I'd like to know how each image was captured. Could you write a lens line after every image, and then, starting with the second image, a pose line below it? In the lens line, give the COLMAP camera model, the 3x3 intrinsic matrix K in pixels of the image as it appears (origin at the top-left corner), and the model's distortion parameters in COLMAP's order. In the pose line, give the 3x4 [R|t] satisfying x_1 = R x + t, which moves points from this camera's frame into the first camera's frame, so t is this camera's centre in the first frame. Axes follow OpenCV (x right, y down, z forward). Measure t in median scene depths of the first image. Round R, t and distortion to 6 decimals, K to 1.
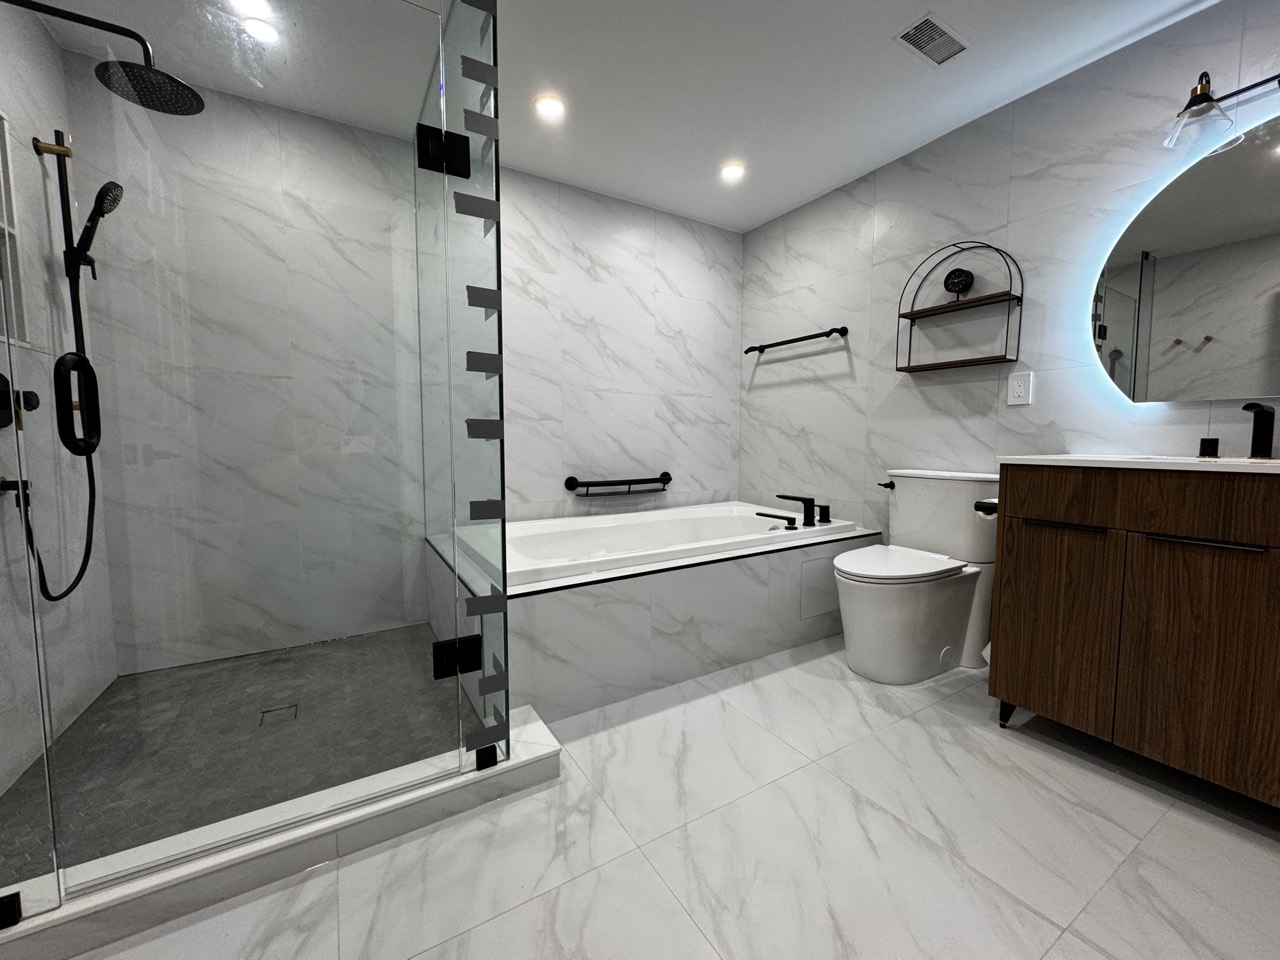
lens RADIAL K [[504.2, 0, 639.8], [0, 504.2, 478.6], [0, 0, 1]] dist [-0.002641, 0.000722]
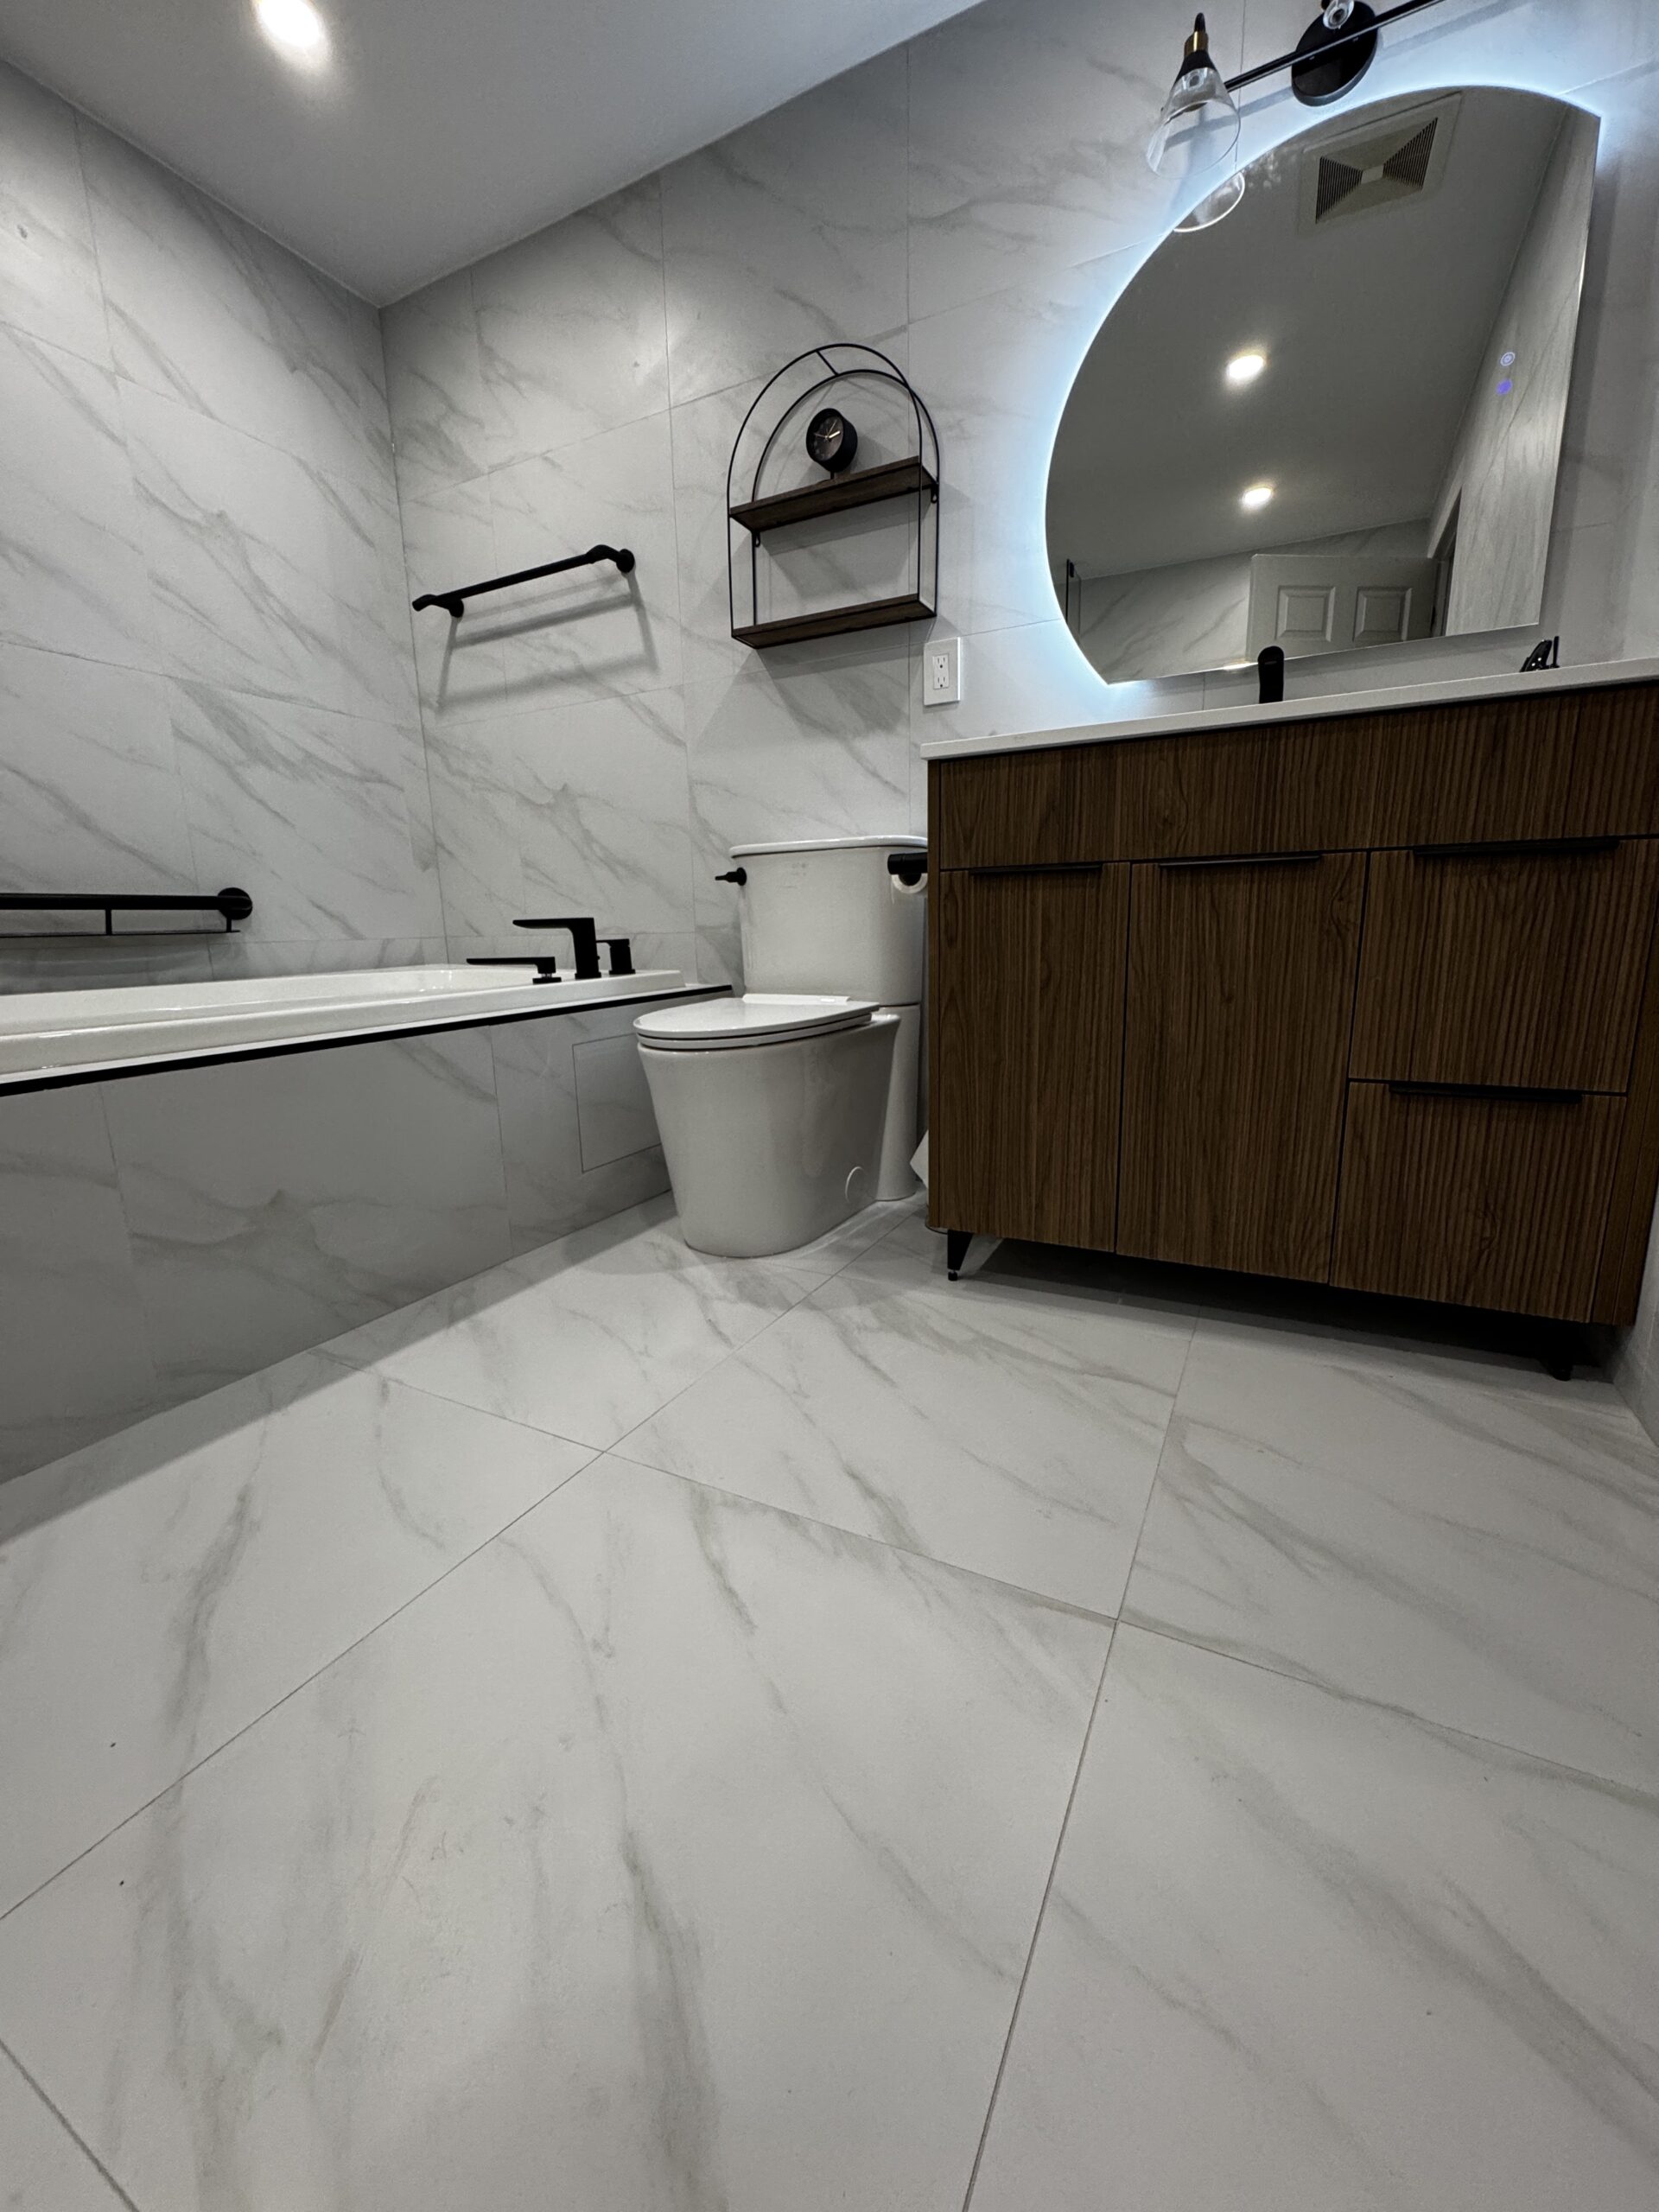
lens RADIAL K [[871.3, 0, 827.2], [0, 871.3, 1112.2], [0, 0, 1]] dist [-0.002641, 0.000722]
pose [[0.855084, -0.123658, 0.503527, 0.136988], [0.061591, 0.988492, 0.138164, 0.154749], [-0.514818, -0.087129, 0.852860, 0.249489]]
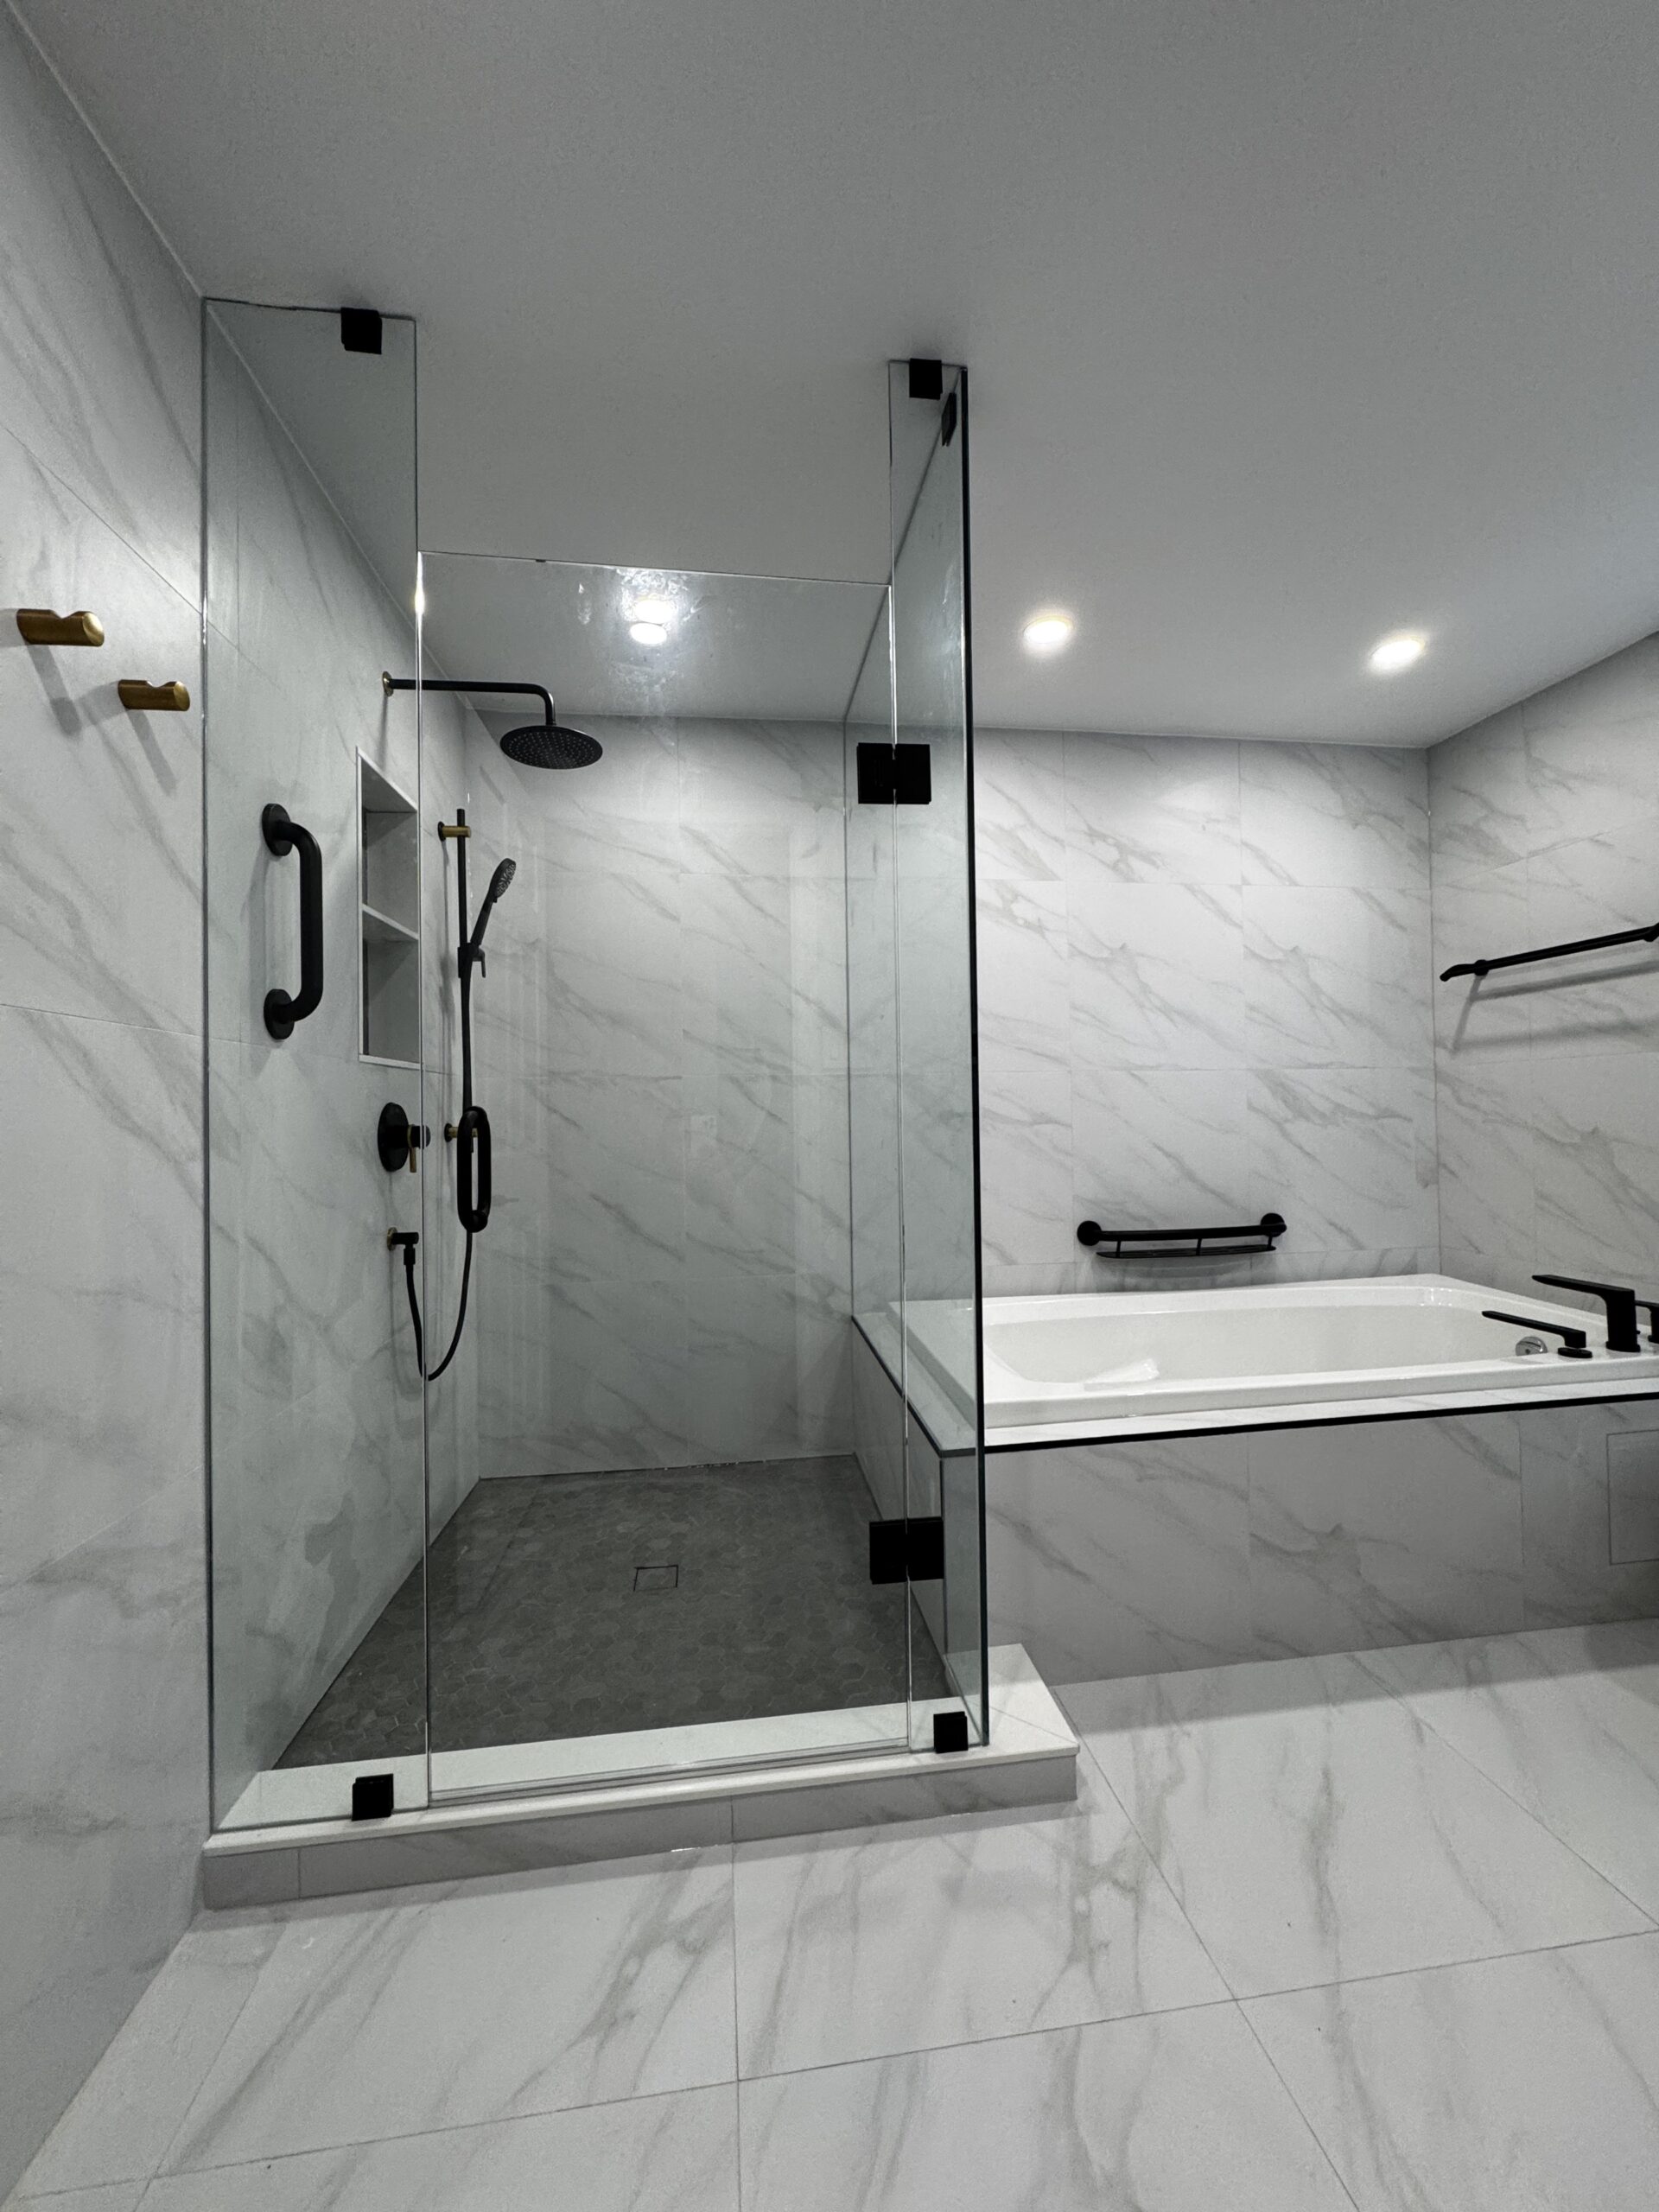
lens RADIAL K [[871.3, 0, 838.8], [0, 871.3, 1108.3], [0, 0, 1]] dist [-0.002641, 0.000722]
pose [[0.917649, -0.020280, -0.396873, -0.001788], [-0.013989, 0.996429, -0.083262, -0.065320], [0.397145, 0.081957, 0.914089, -0.036659]]
